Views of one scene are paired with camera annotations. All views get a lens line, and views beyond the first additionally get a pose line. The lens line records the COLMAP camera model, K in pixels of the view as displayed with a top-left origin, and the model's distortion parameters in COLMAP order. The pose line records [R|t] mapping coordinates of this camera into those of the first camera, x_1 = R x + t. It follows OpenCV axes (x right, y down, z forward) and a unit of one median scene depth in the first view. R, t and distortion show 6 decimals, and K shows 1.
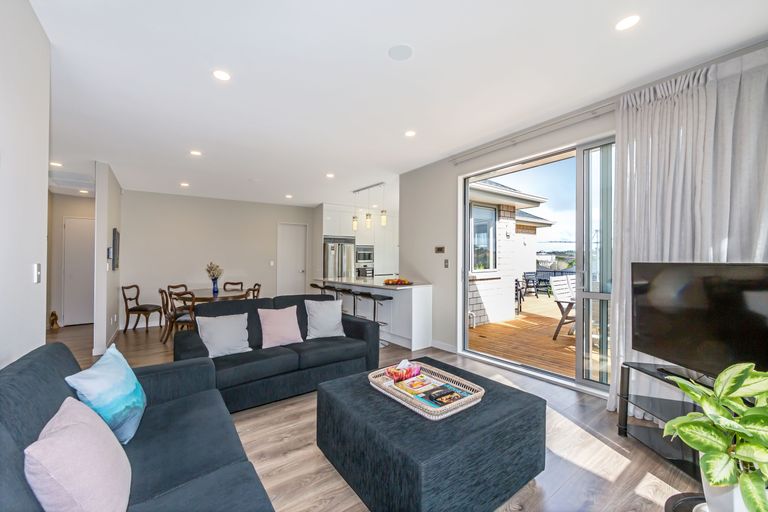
lens RADIAL K [[310.7, 0, 386.0], [0, 310.7, 263.5], [0, 0, 1]] dist [-0.000209, -0.000093]
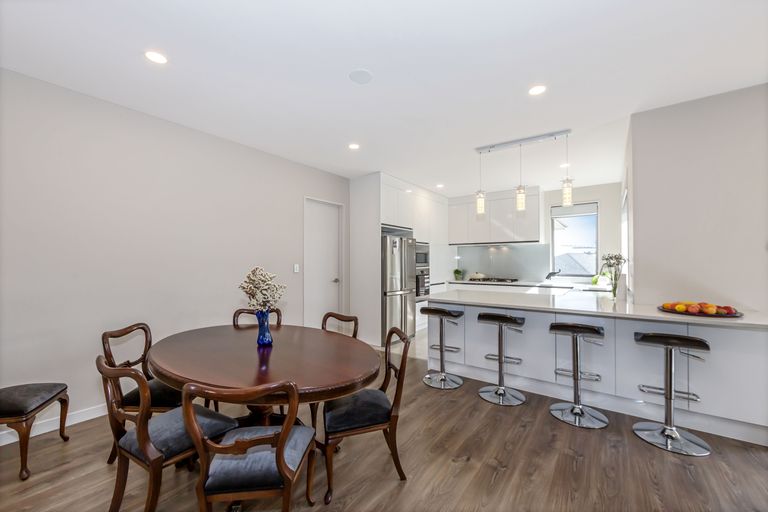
lens RADIAL K [[310.7, 0, 386.0], [0, 310.7, 263.5], [0, 0, 1]] dist [-0.000209, -0.000093]
pose [[0.967325, 0.002641, 0.253524, -0.453328], [-0.001720, 0.999991, -0.003855, -0.008877], [-0.253532, 0.003293, 0.967321, 0.489074]]
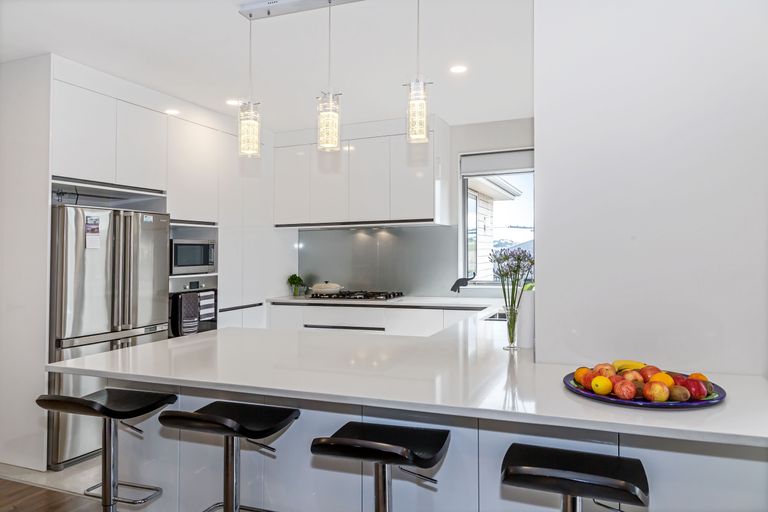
lens RADIAL K [[537.1, 0, 384.0], [0, 537.1, 256.0], [0, 0, 1]] dist [0.007029, 0.003702]
pose [[0.875473, -0.006647, 0.483221, -0.221143], [0.010965, 0.999921, -0.006111, -0.021175], [-0.483142, 0.010648, 0.875477, 0.586297]]
